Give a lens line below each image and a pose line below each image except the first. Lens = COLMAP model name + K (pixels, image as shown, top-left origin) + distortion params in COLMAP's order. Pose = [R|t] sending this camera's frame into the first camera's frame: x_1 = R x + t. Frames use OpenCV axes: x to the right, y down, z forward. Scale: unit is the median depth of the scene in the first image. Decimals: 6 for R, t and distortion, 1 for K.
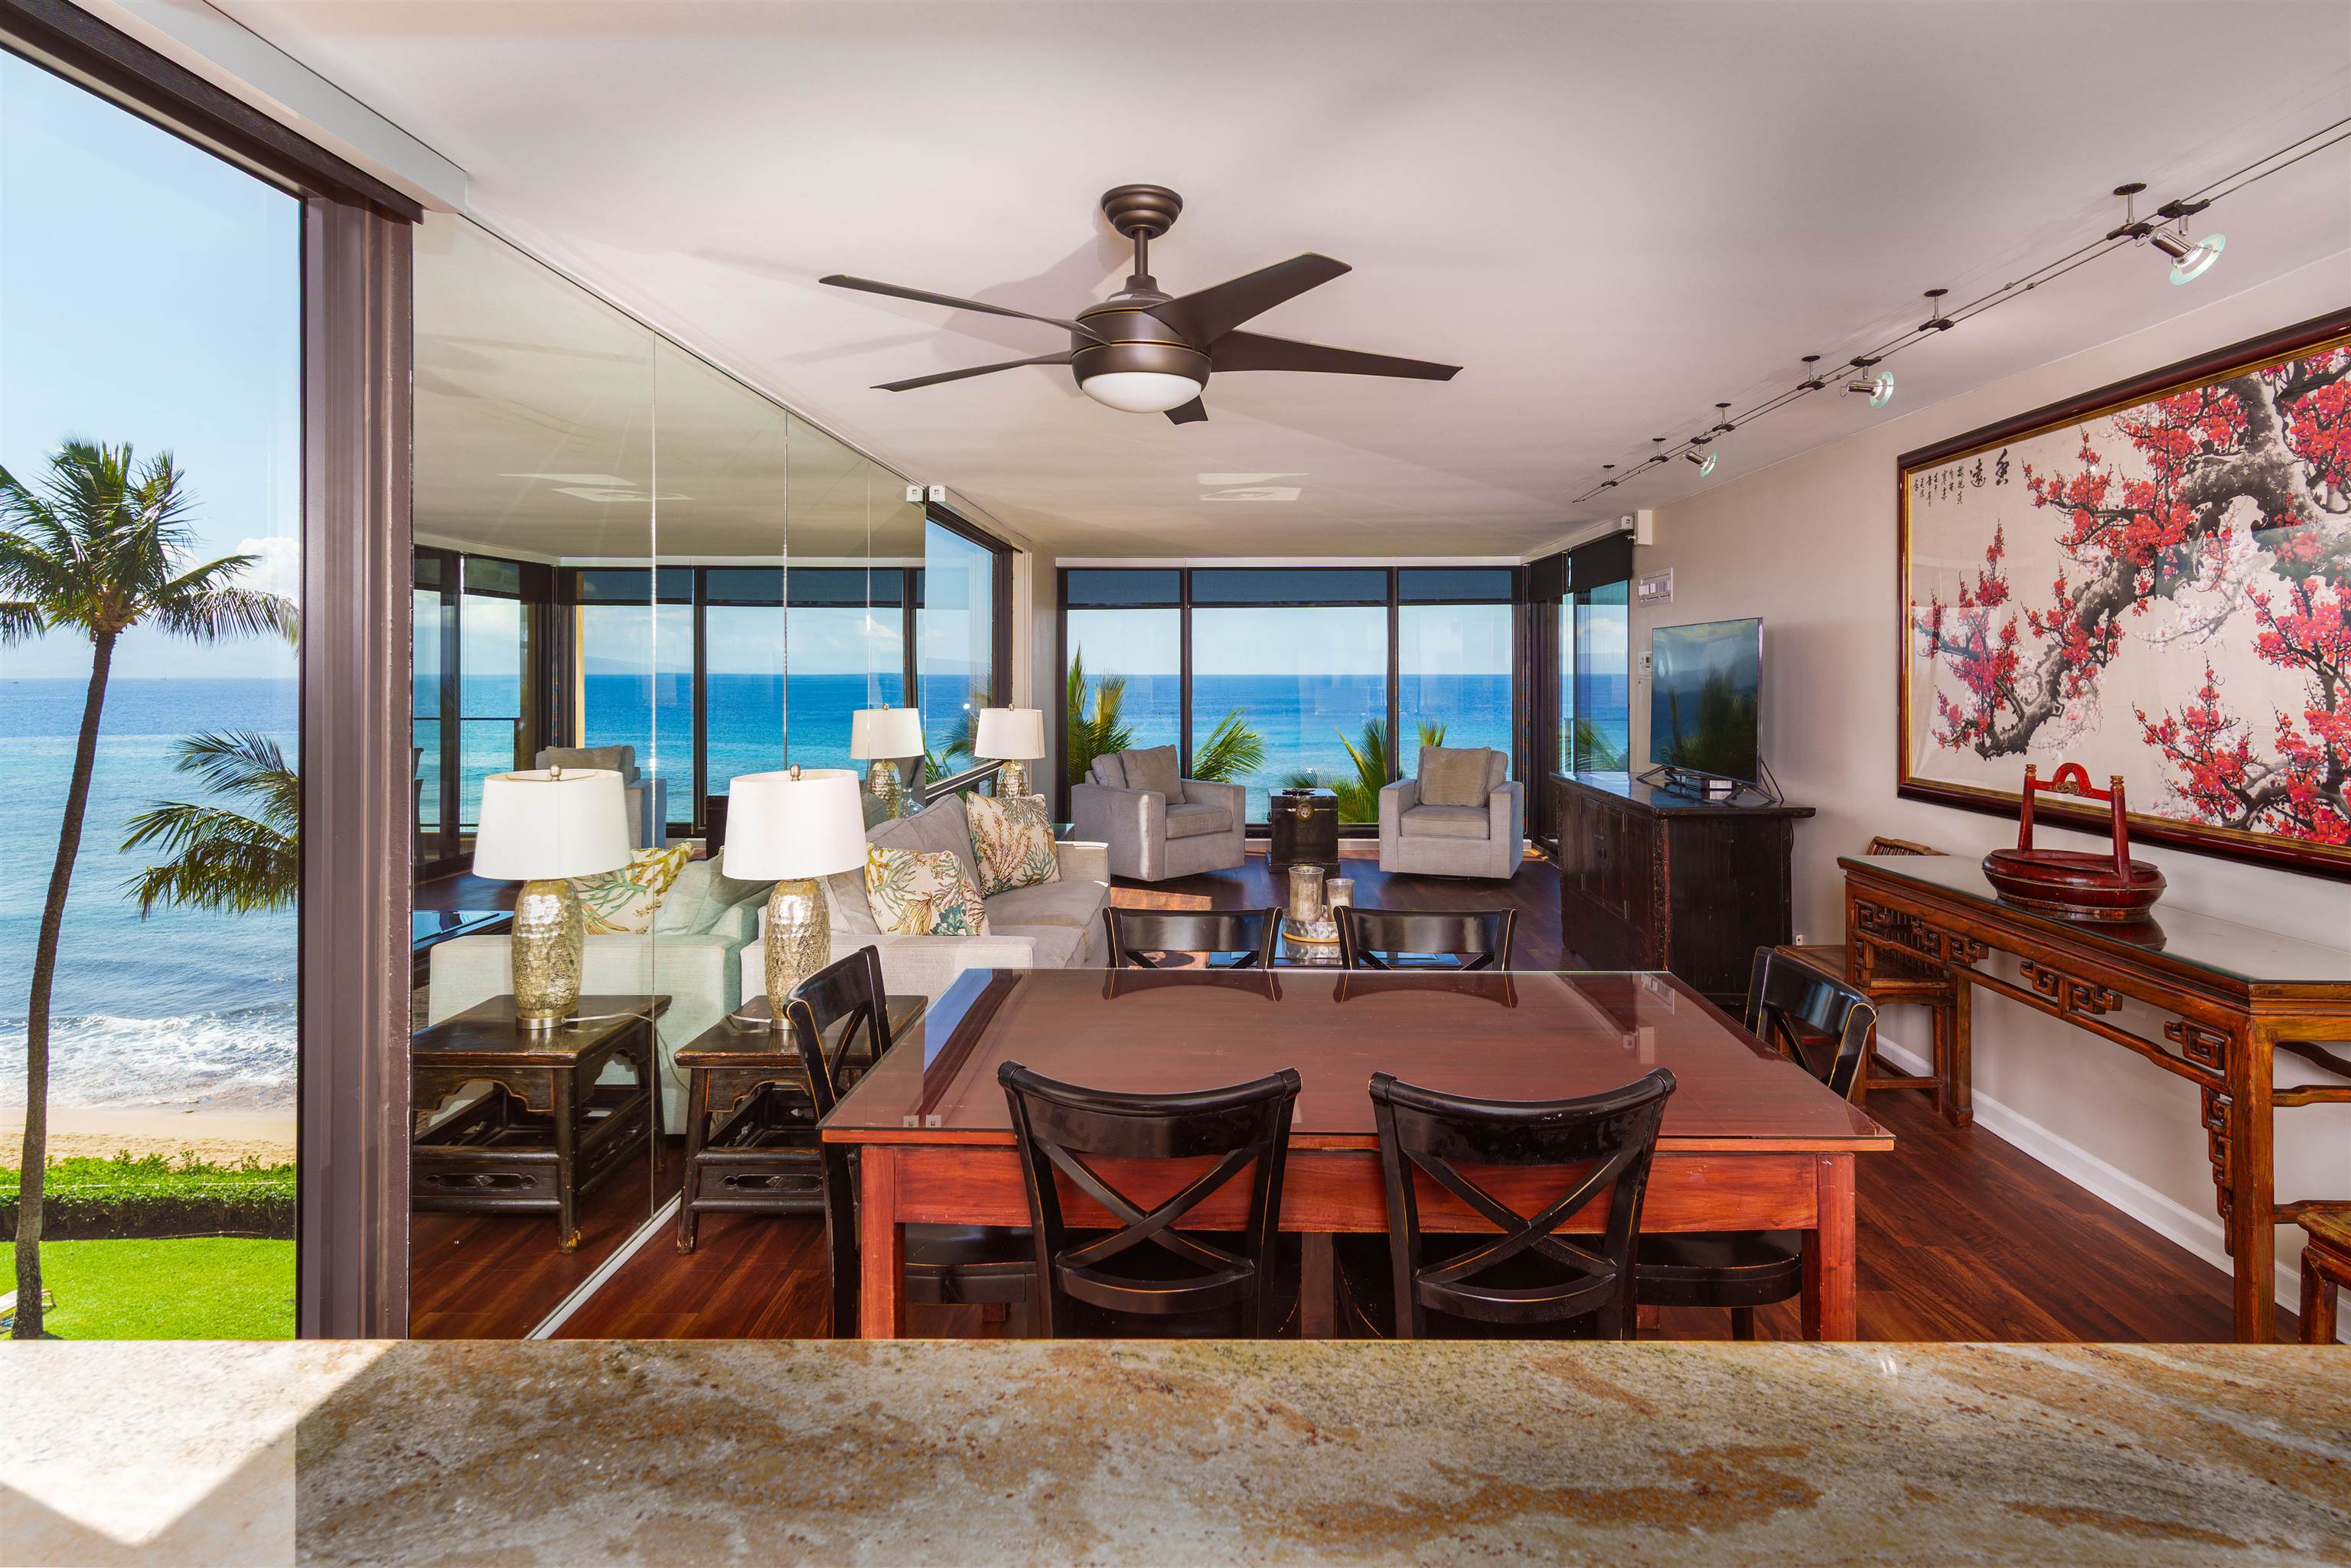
lens RADIAL K [[1159.0, 0, 1219.5], [0, 1159.0, 669.2], [0, 0, 1]] dist [0.002955, 0.000973]
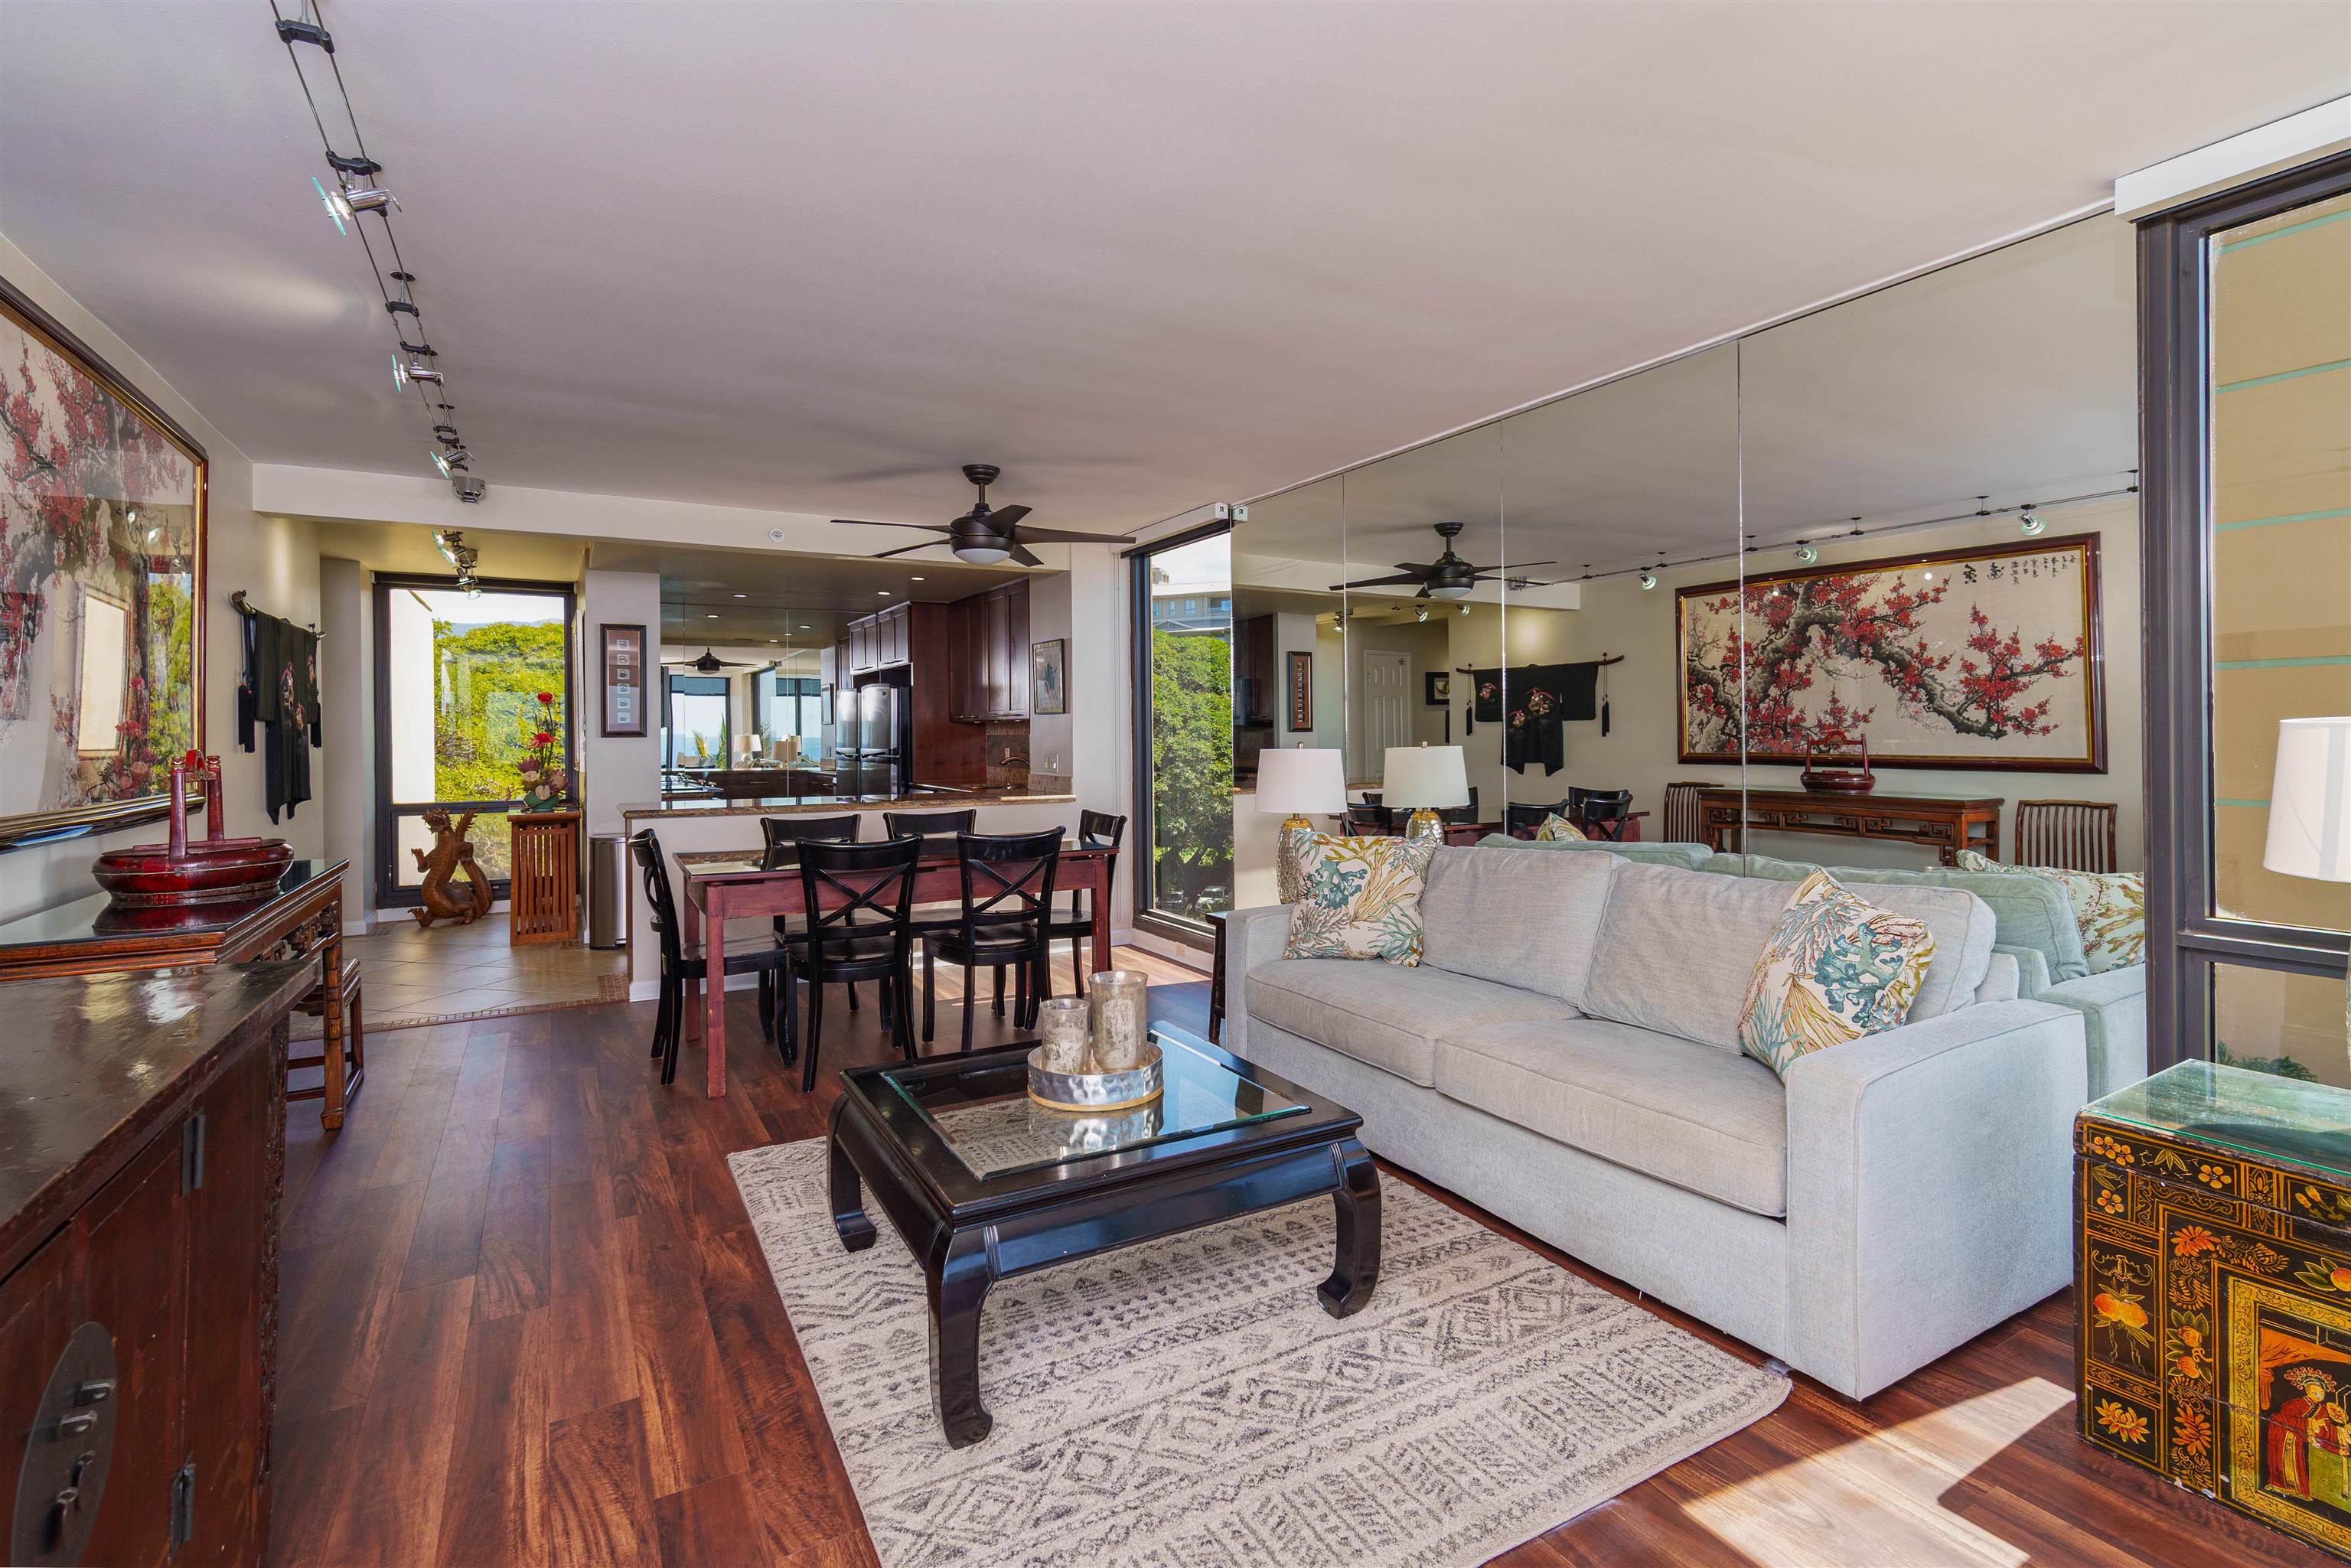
lens RADIAL K [[1082.4, 0, 1191.9], [0, 1082.4, 735.5], [0, 0, 1]] dist [0.005237, 0.000190]
pose [[-0.860098, 0.006338, -0.510090, 0.379110], [0.008455, 0.999963, -0.001832, 0.061719], [0.510060, -0.005888, -0.860119, 1.758005]]
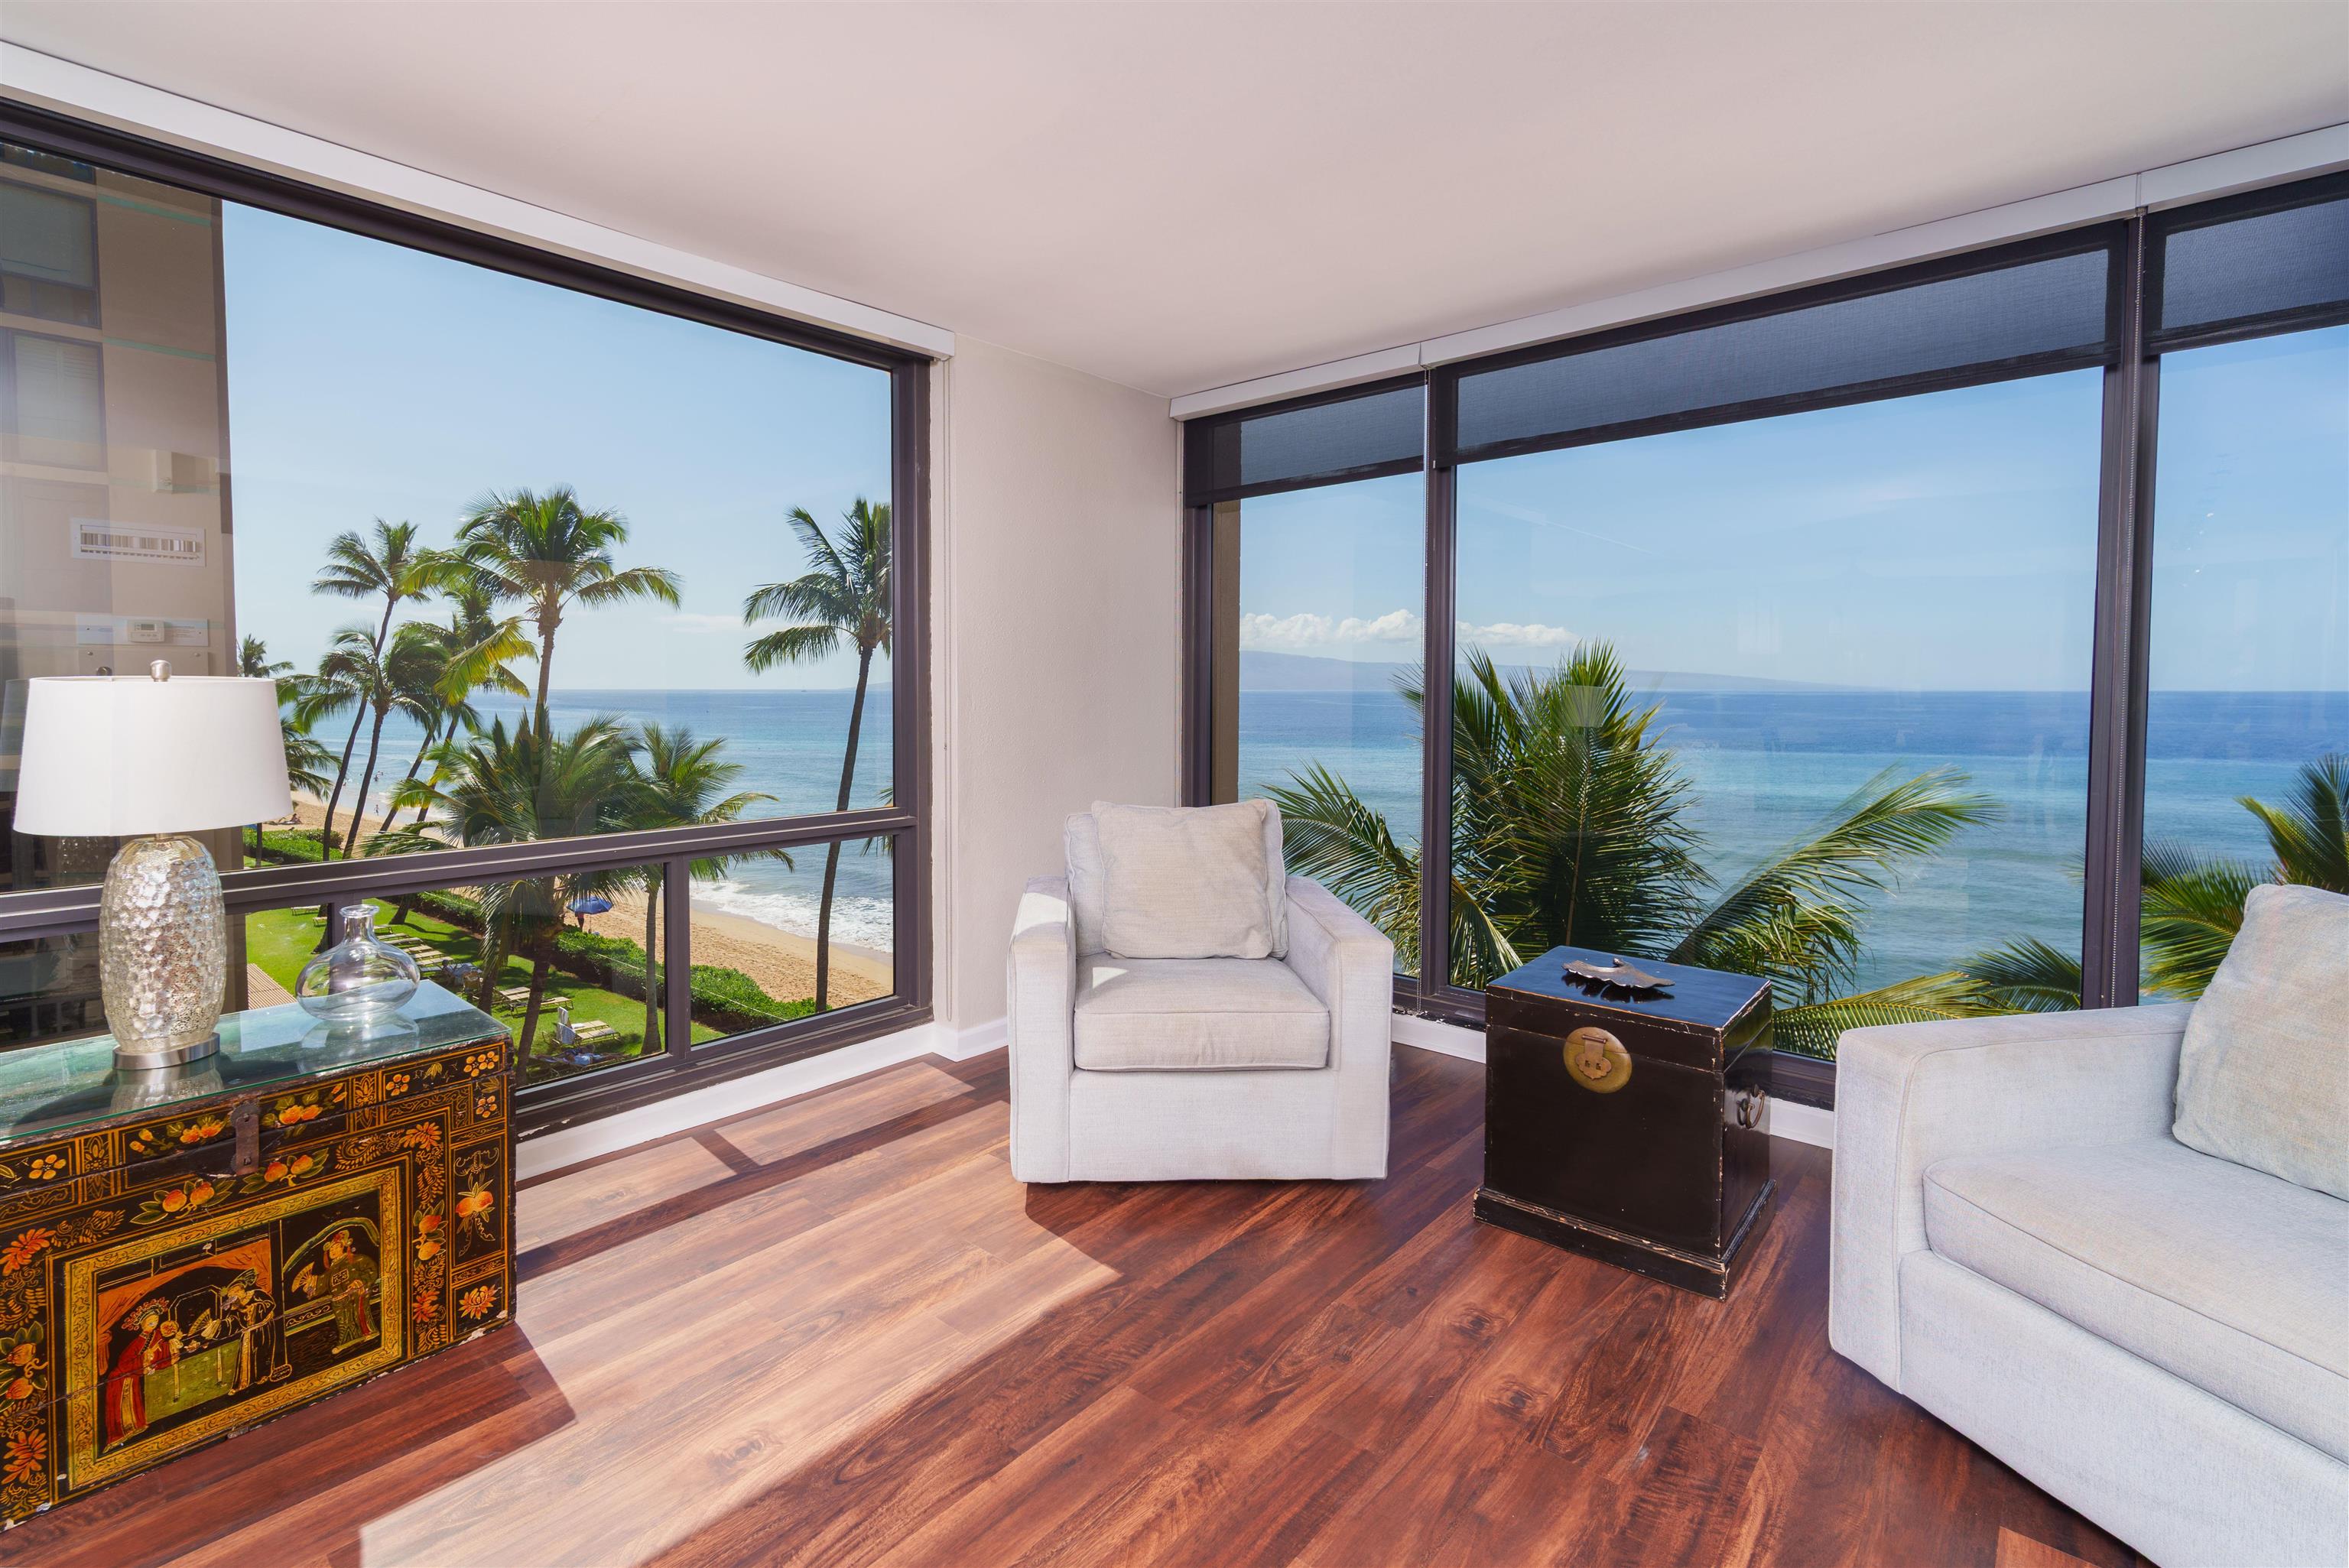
lens RADIAL K [[1085.9, 0, 1087.4], [0, 1085.9, 722.8], [0, 0, 1]] dist [0.005178, 0.000414]
pose [[0.732519, 0.024458, -0.680307, 0.364355], [0.000198, 0.999347, 0.036141, 0.059991], [0.680746, -0.026609, 0.732036, 1.553320]]
